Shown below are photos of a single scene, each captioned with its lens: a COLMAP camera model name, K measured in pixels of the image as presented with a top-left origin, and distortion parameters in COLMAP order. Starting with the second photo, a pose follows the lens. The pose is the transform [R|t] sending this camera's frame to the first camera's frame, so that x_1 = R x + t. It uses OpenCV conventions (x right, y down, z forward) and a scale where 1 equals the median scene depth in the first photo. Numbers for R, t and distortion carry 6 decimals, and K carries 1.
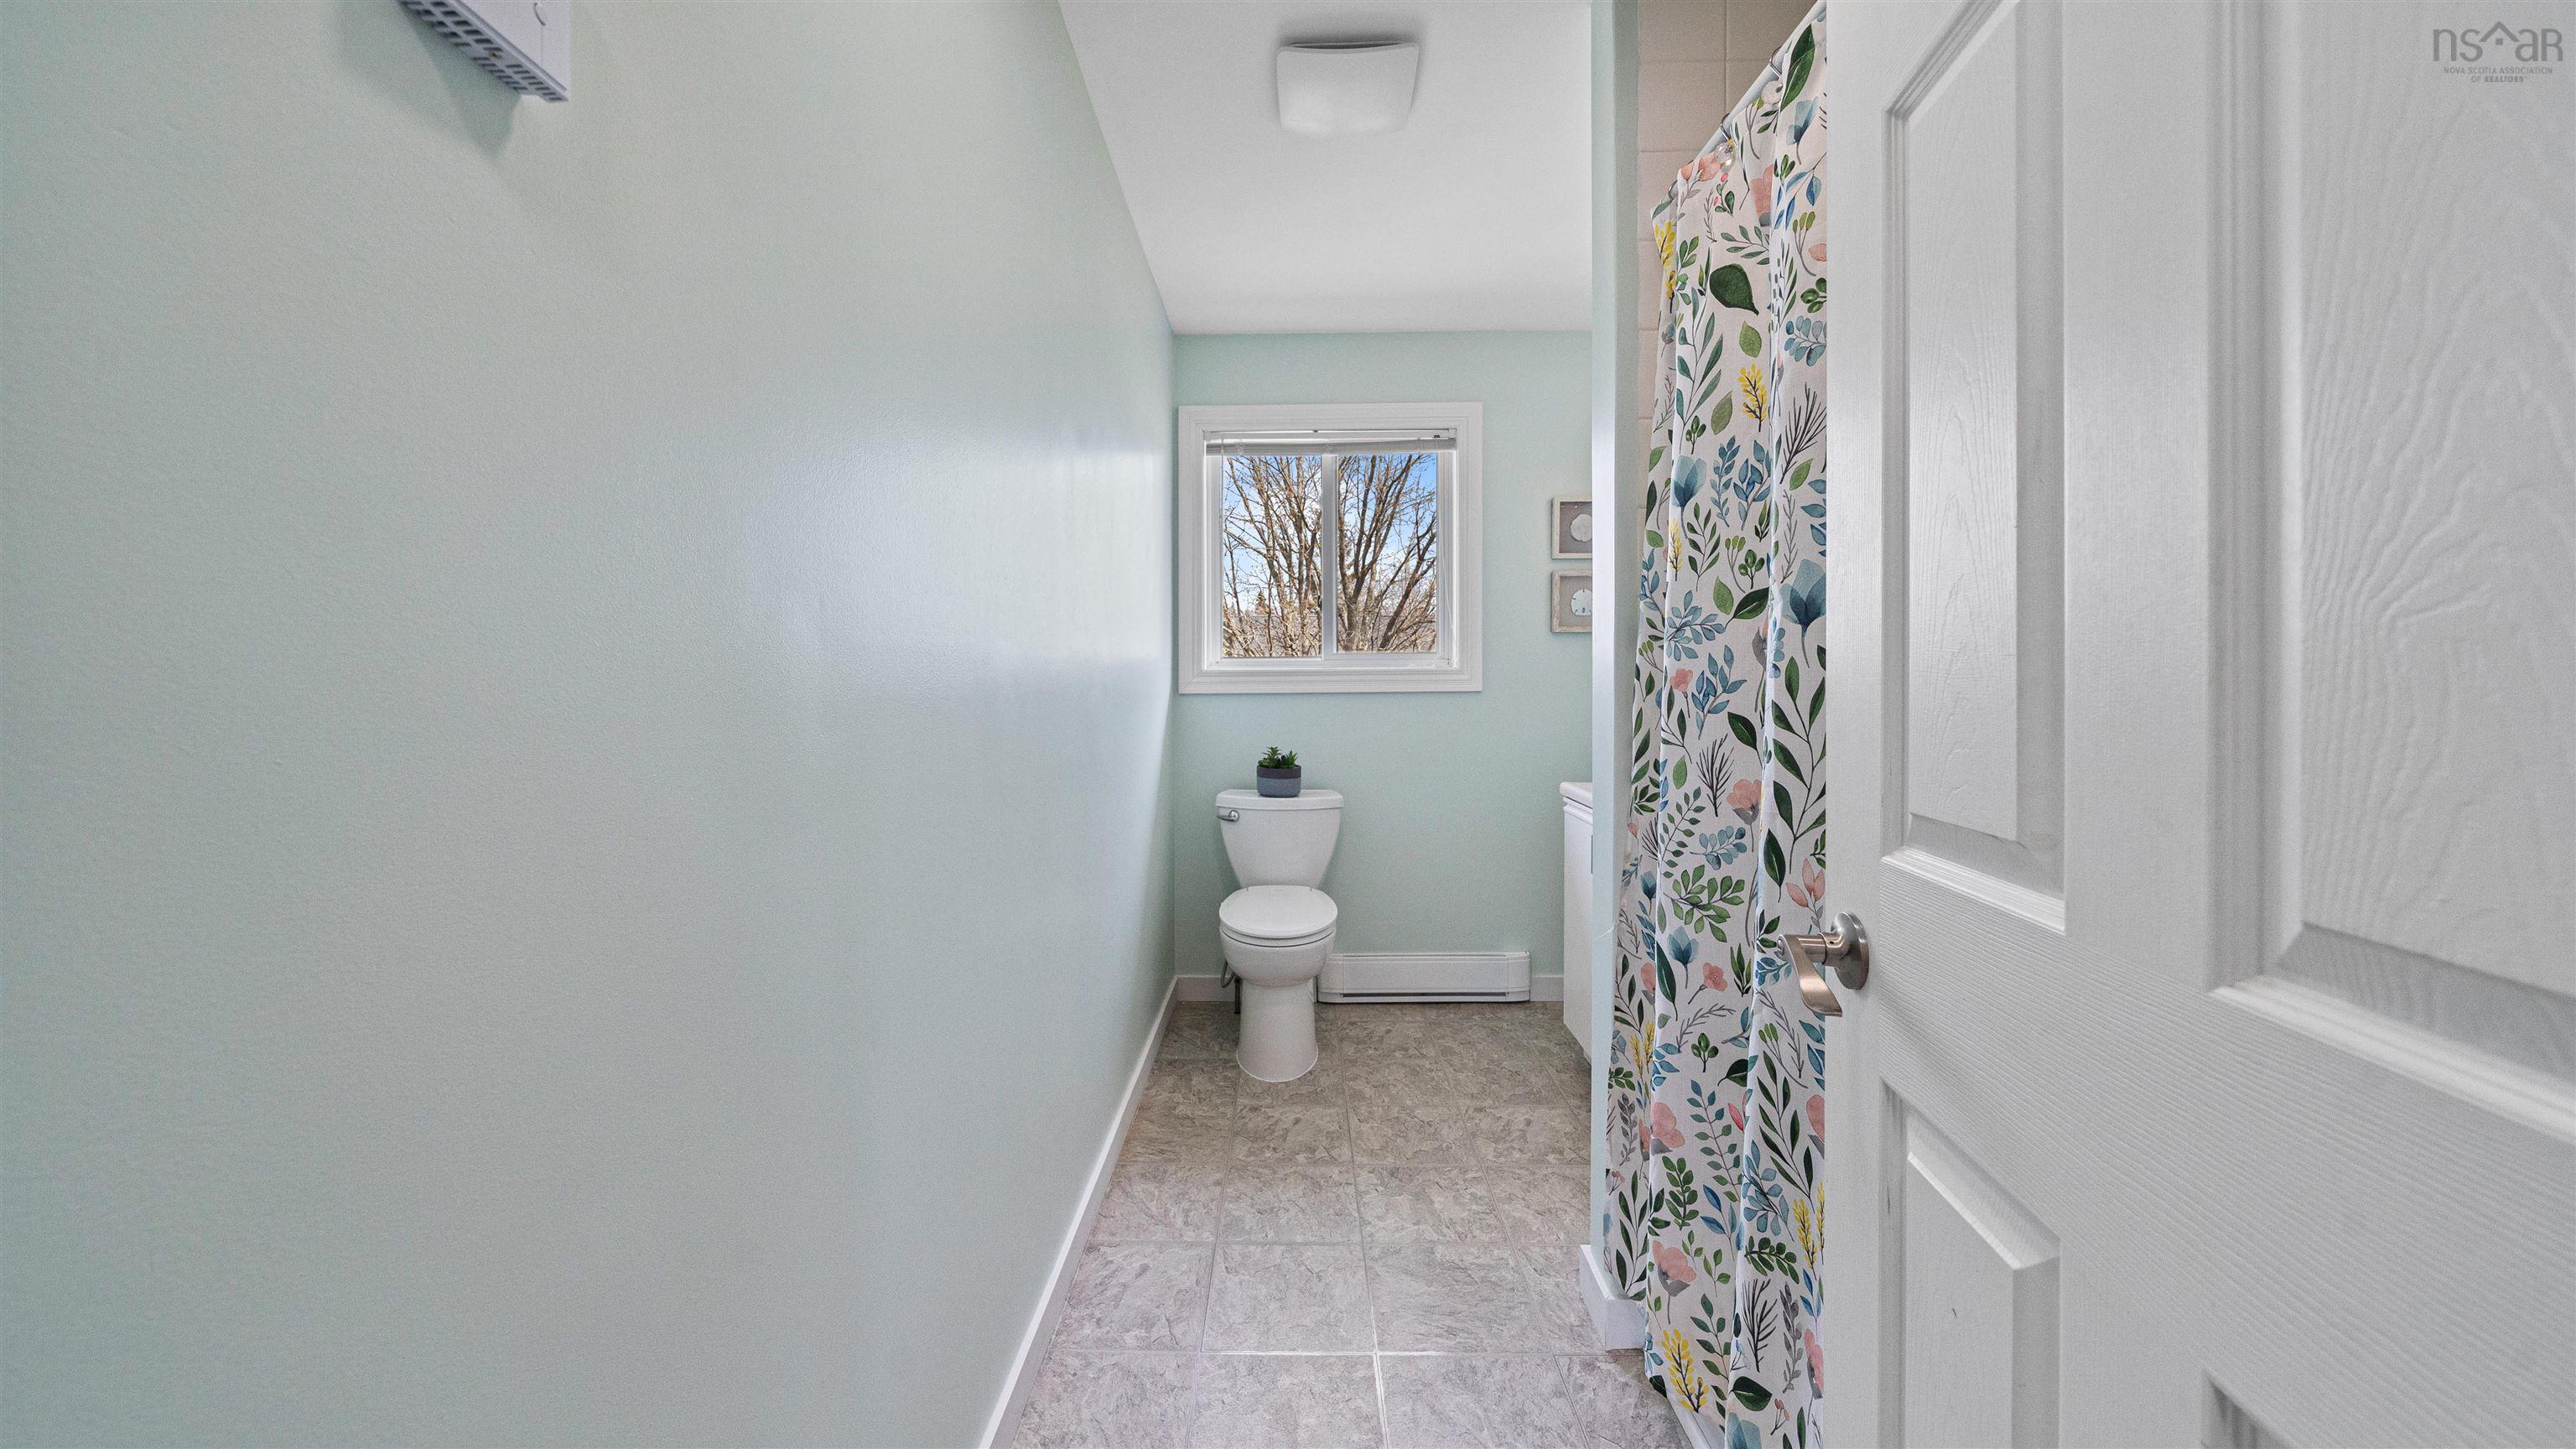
lens RADIAL K [[907.5, 0, 1278.7], [0, 907.5, 723.8], [0, 0, 1]] dist [-0.001805, -0.000193]
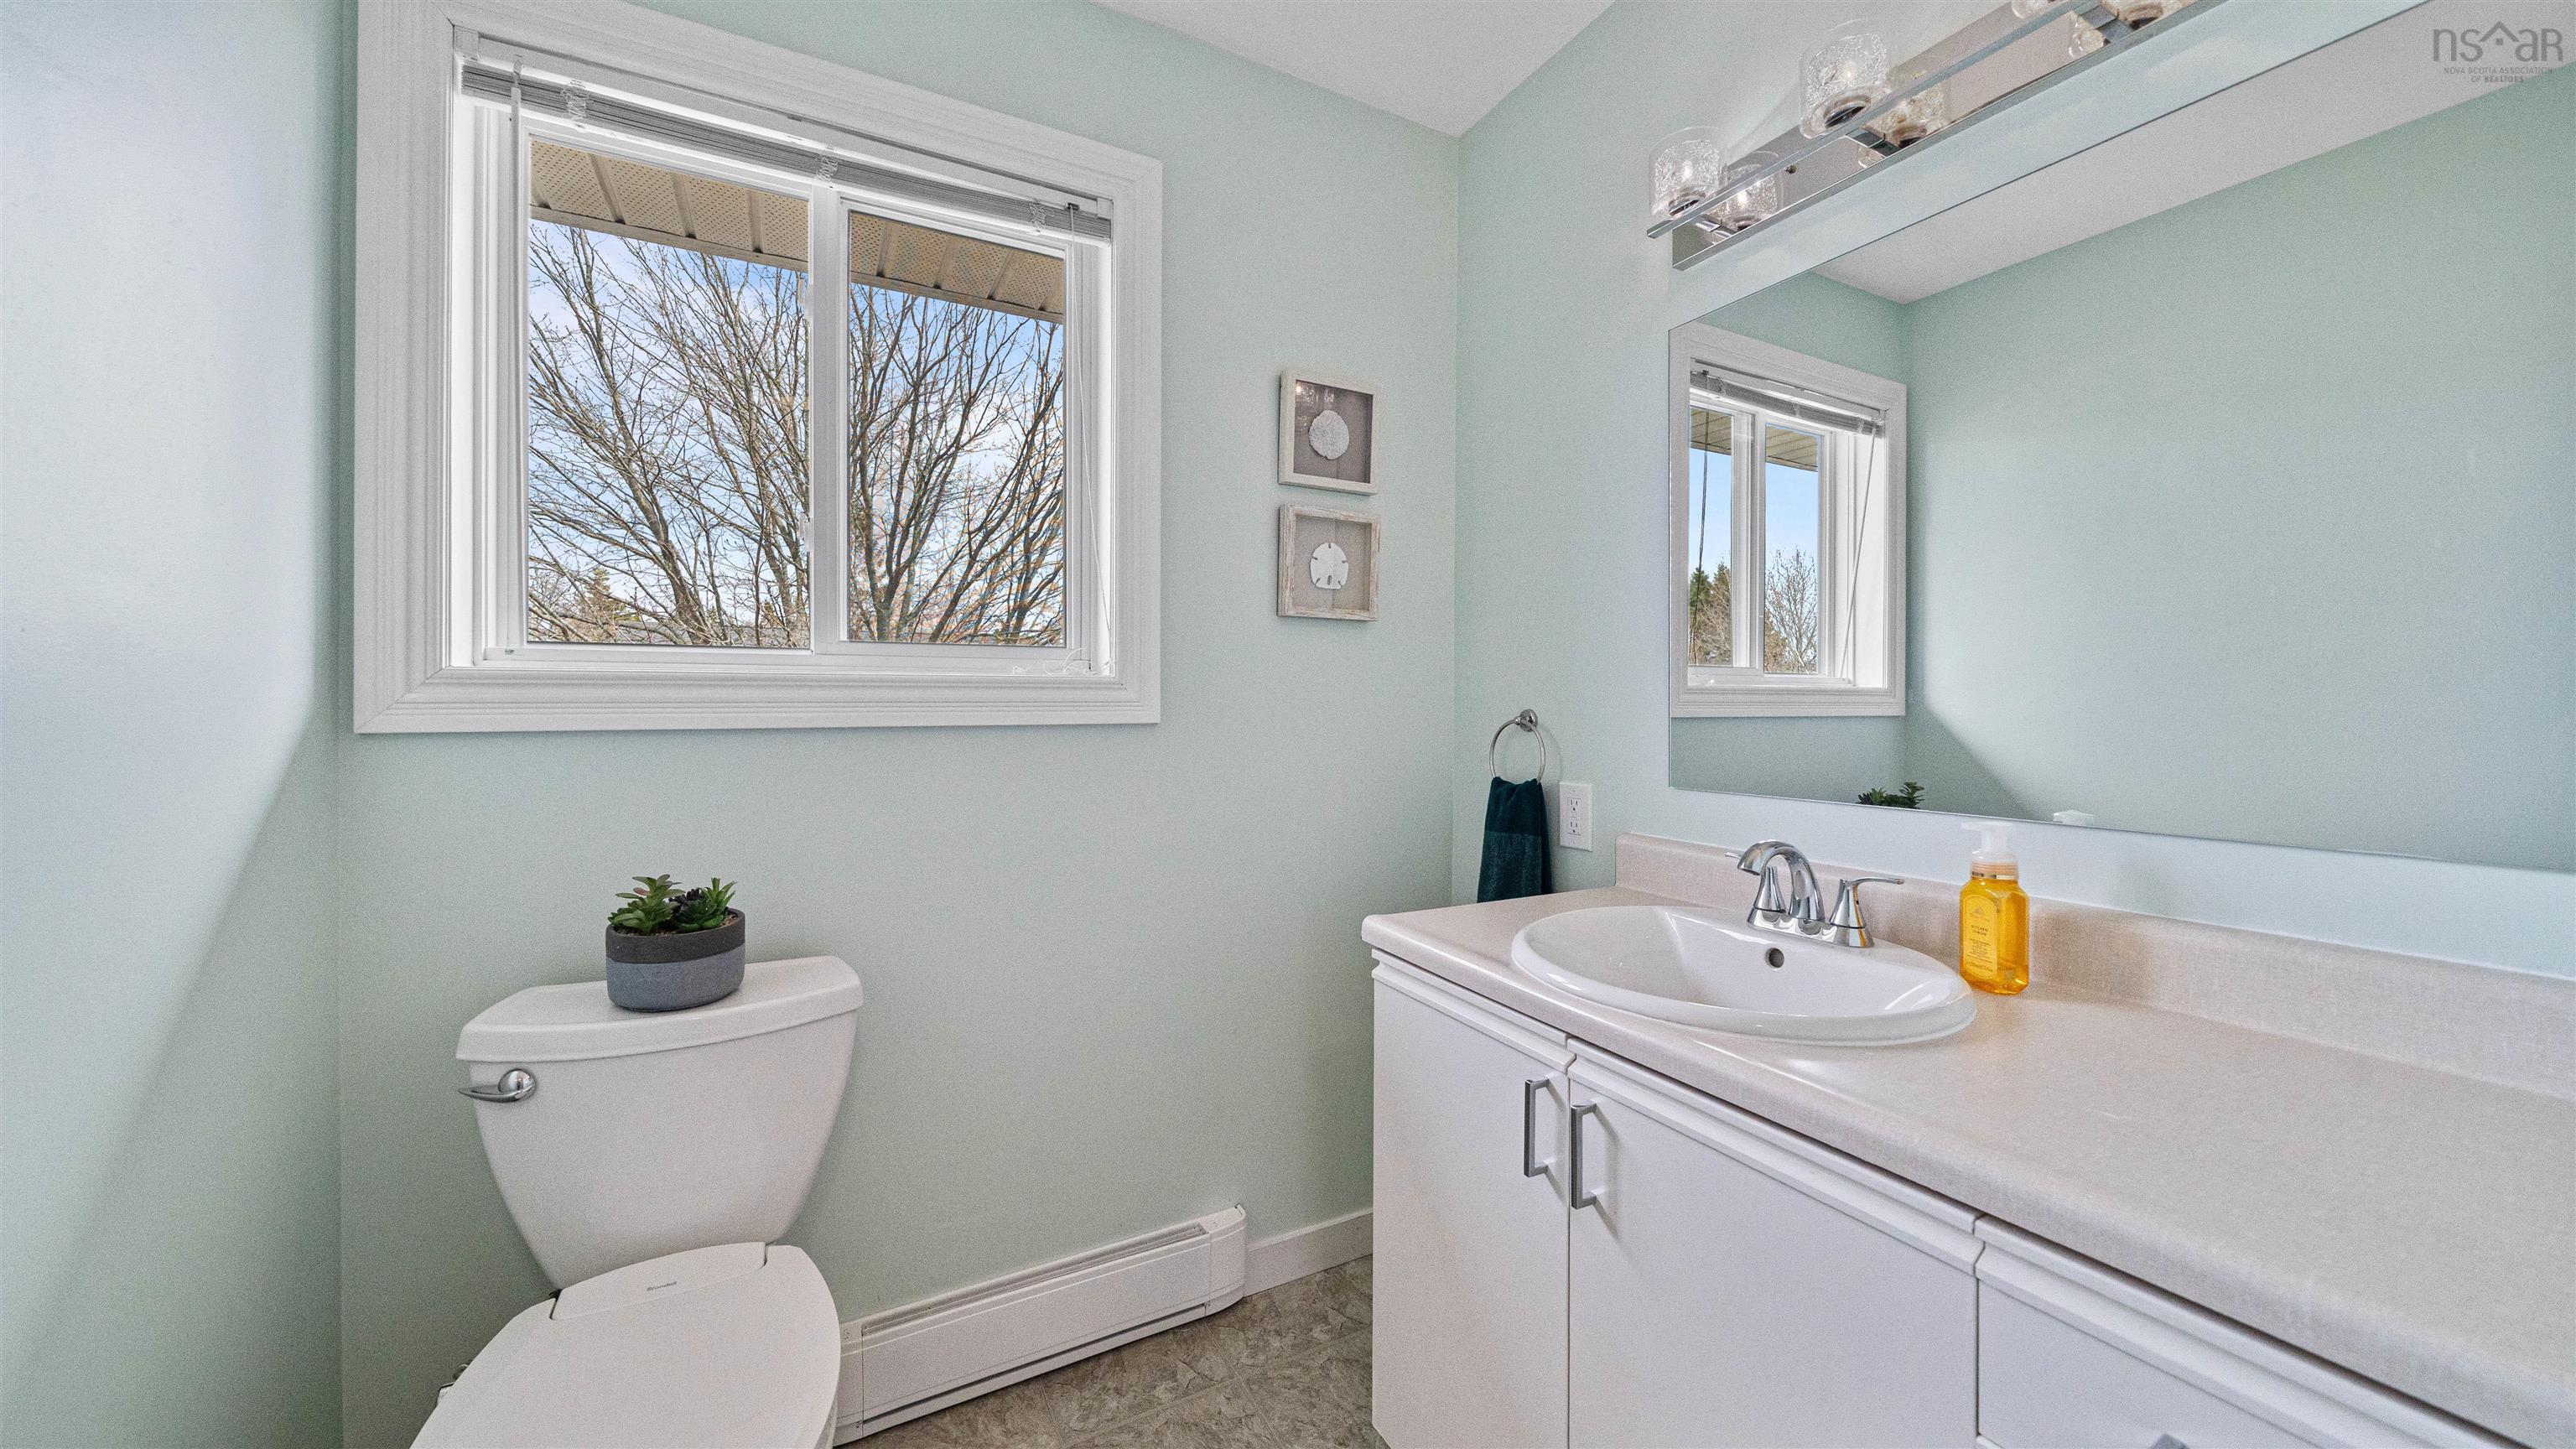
lens RADIAL K [[907.5, 0, 1278.7], [0, 907.5, 723.8], [0, 0, 1]] dist [-0.001805, -0.000193]
pose [[0.881681, -0.000491, 0.471846, 0.011446], [0.014176, 0.999576, -0.025449, -0.006093], [-0.471634, 0.029127, 0.881313, 0.142741]]
